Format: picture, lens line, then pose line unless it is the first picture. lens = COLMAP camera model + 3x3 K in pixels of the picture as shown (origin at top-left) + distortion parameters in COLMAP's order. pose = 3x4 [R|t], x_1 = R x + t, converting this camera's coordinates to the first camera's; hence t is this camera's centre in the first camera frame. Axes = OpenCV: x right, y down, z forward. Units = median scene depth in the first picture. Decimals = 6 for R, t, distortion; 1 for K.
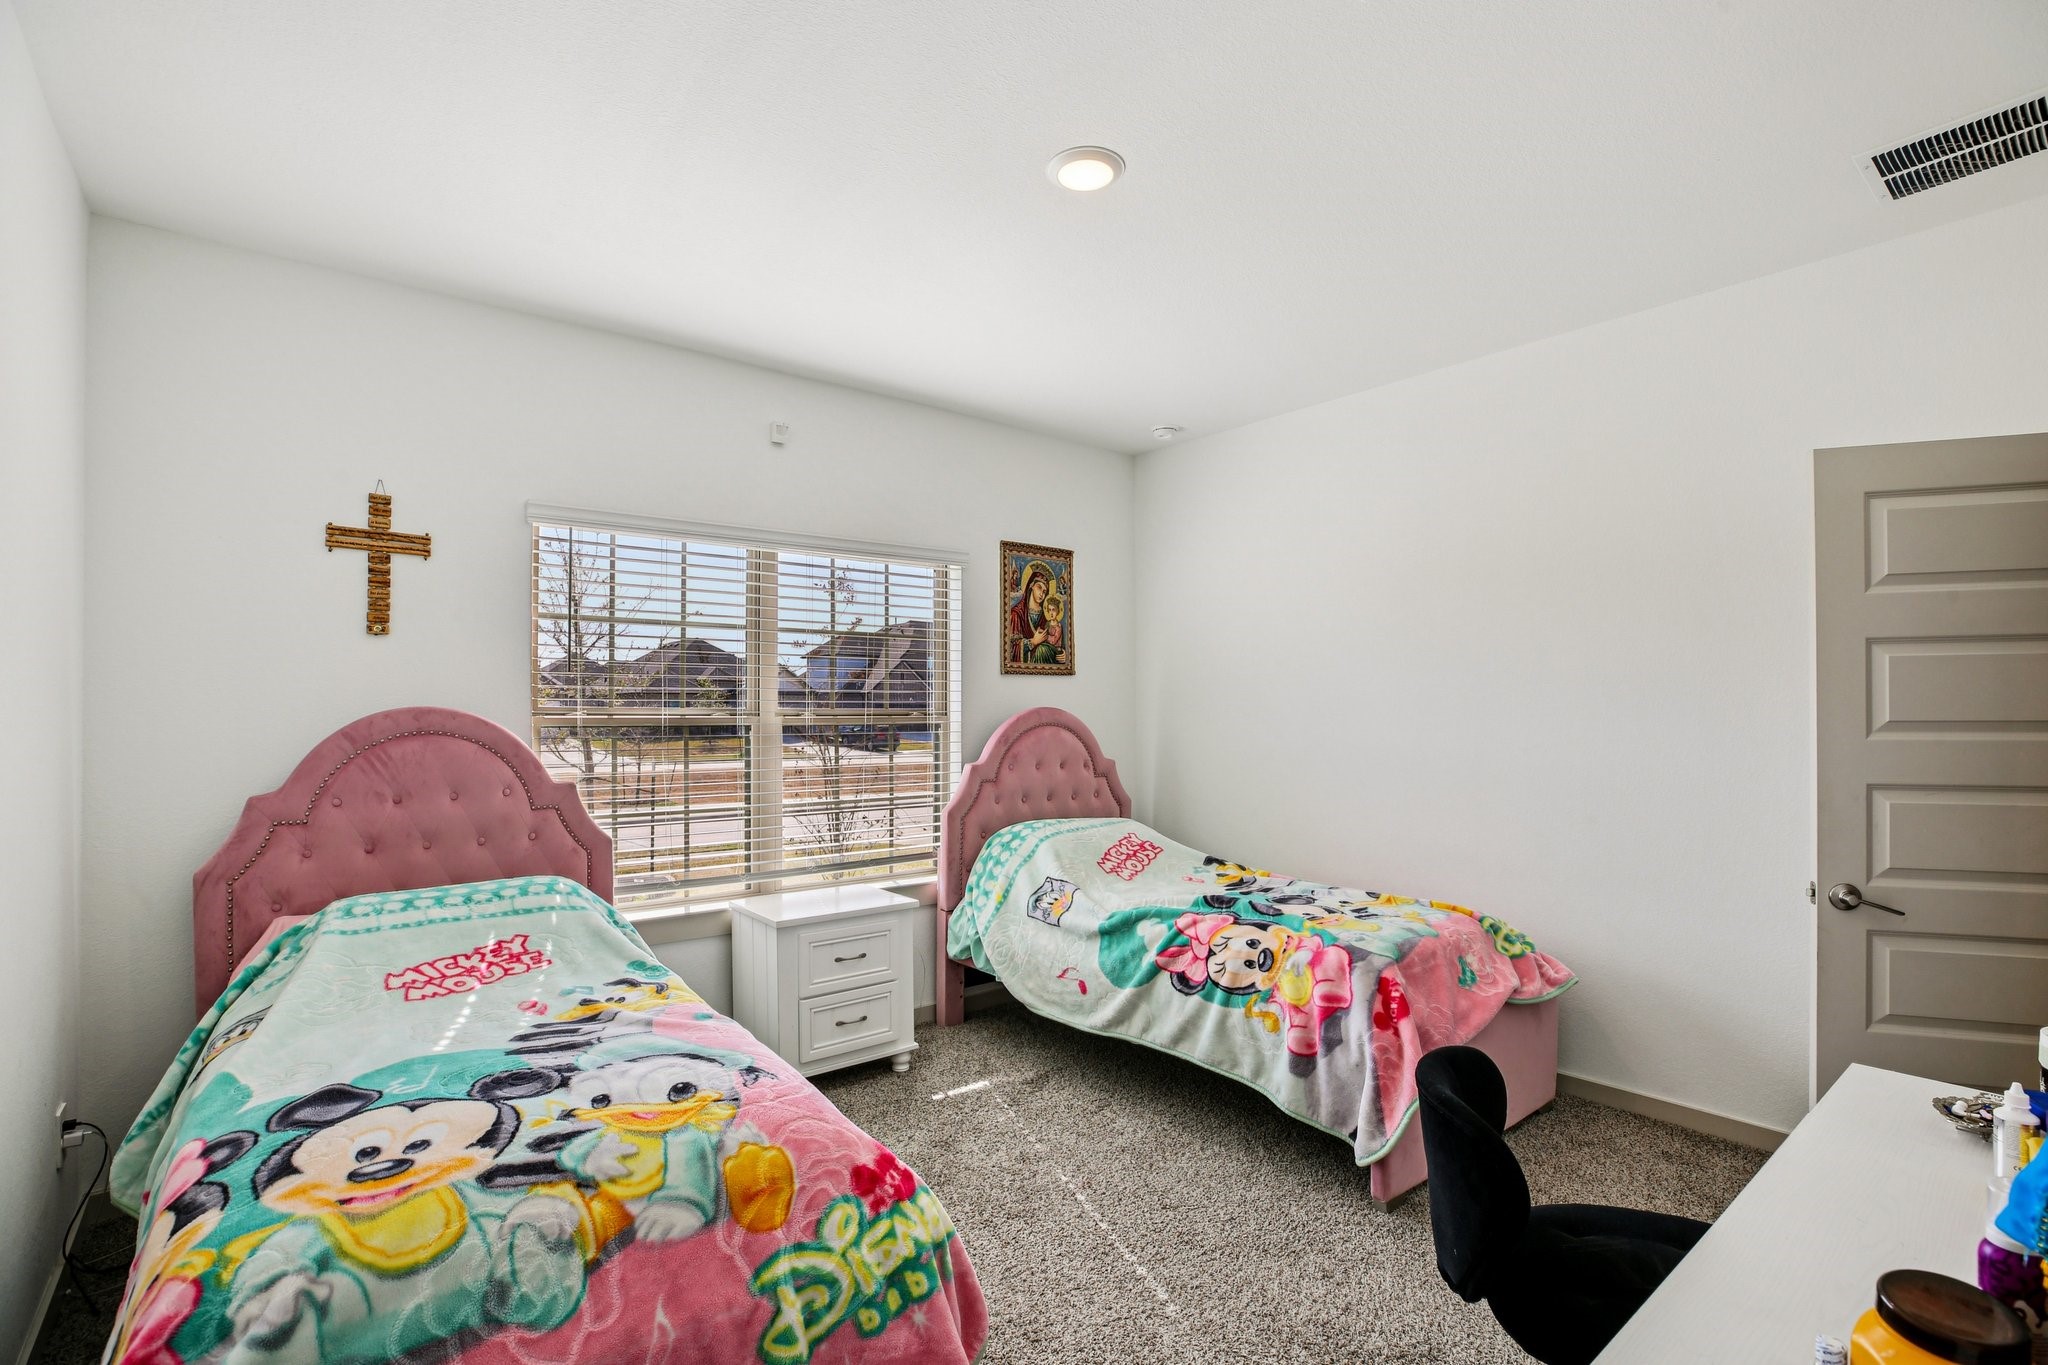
lens RADIAL K [[939.8, 0, 1011.1], [0, 939.8, 710.5], [0, 0, 1]] dist [-0.041915, 0.010099]
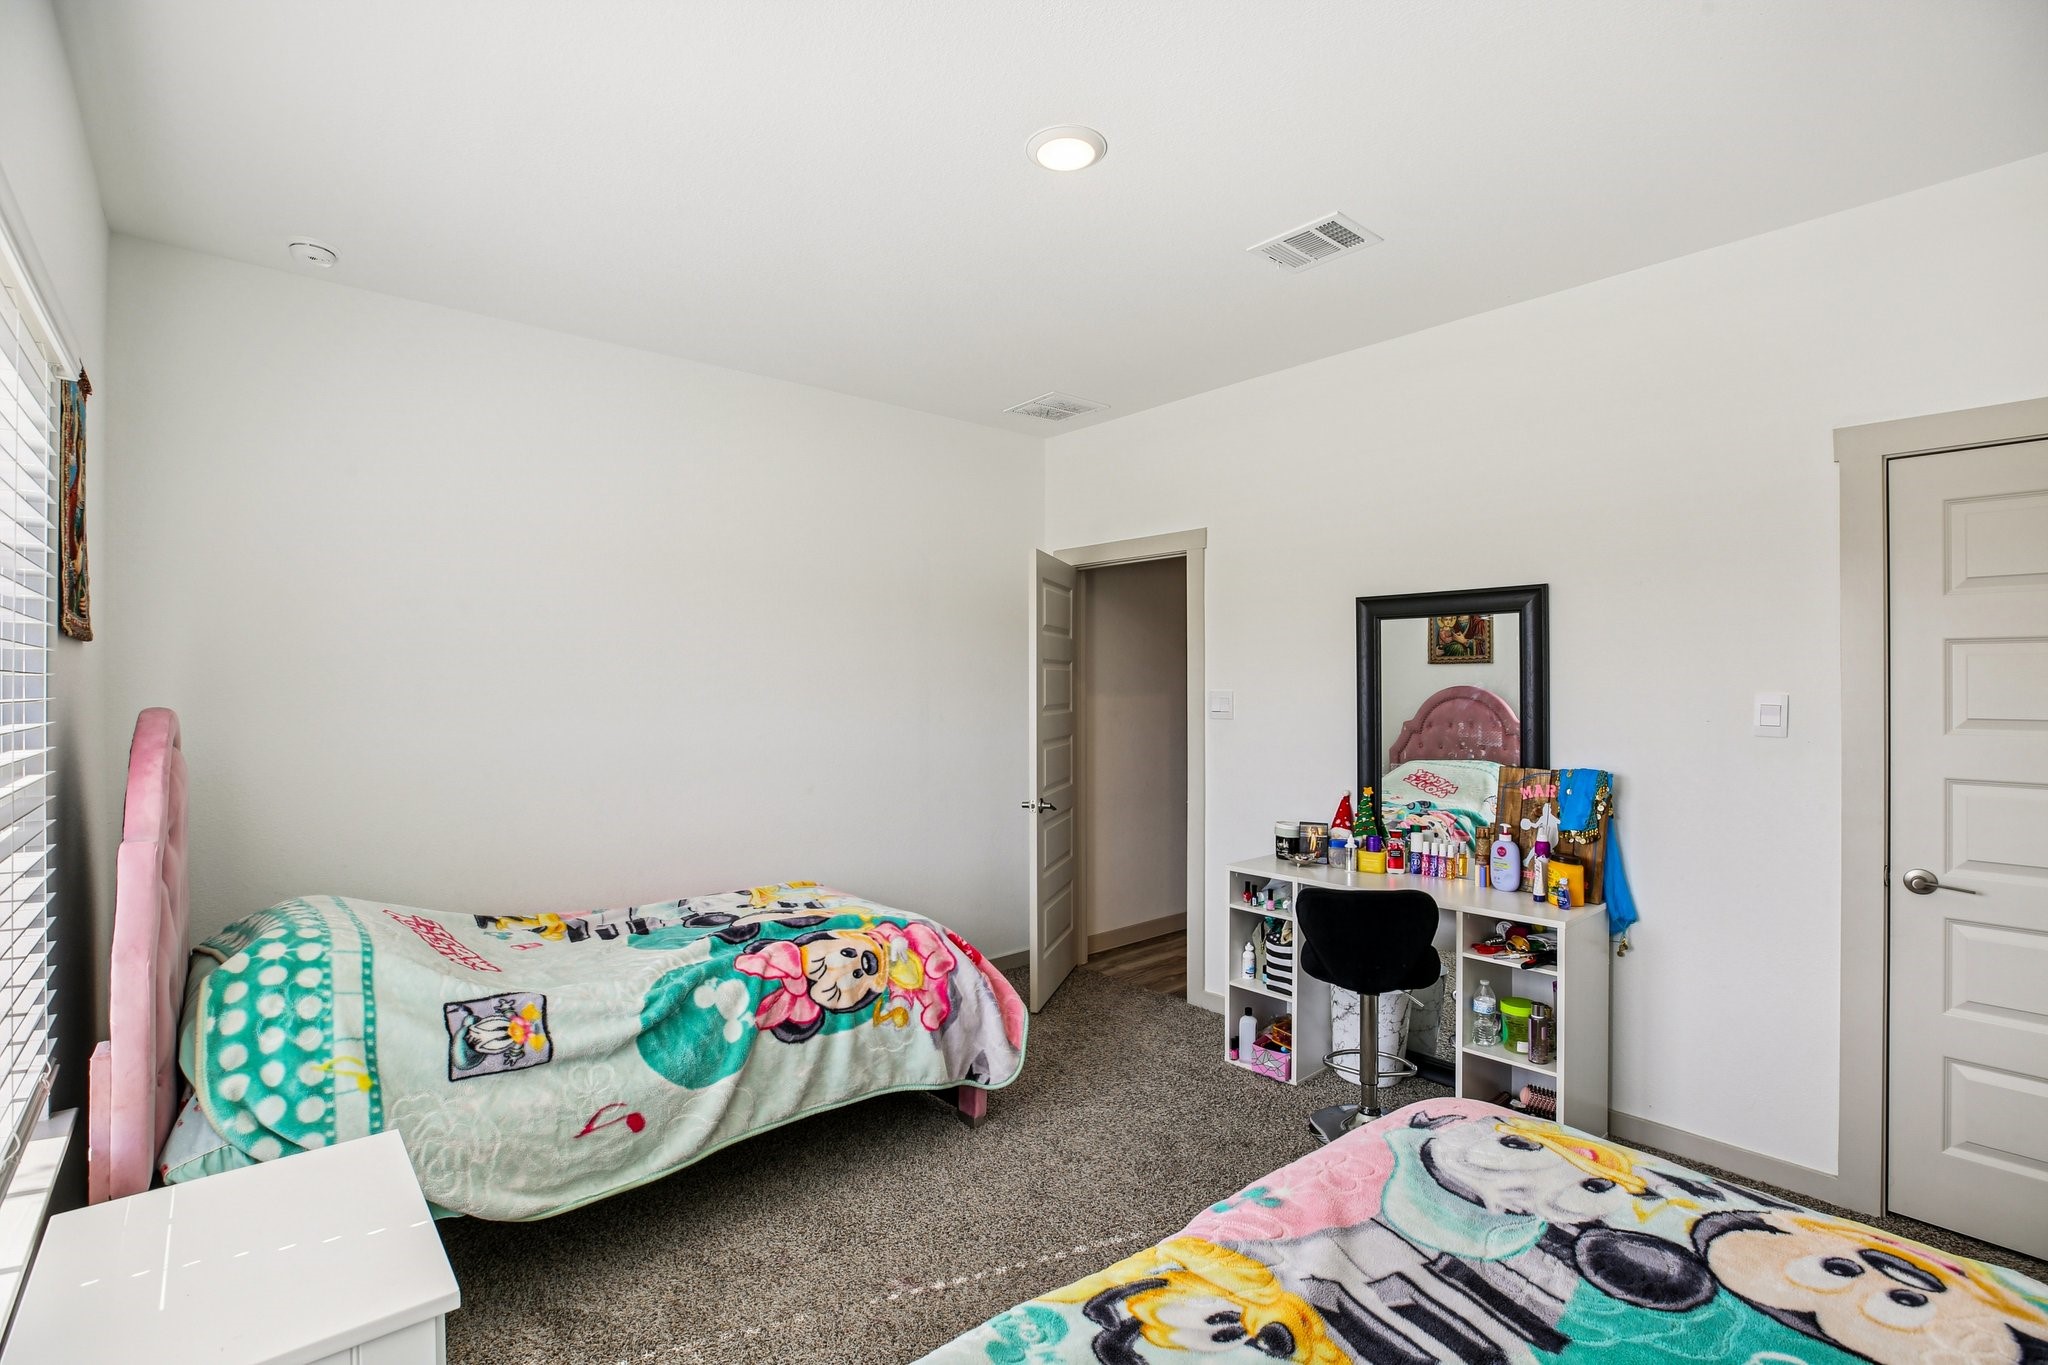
lens RADIAL K [[939.8, 0, 1017.0], [0, 939.8, 687.3], [0, 0, 1]] dist [-0.041915, 0.010099]
pose [[-0.055636, 0.004189, 0.998442, -2.455222], [0.003758, 0.999985, -0.003986, -0.056028], [-0.998444, 0.003530, -0.055651, 3.092678]]
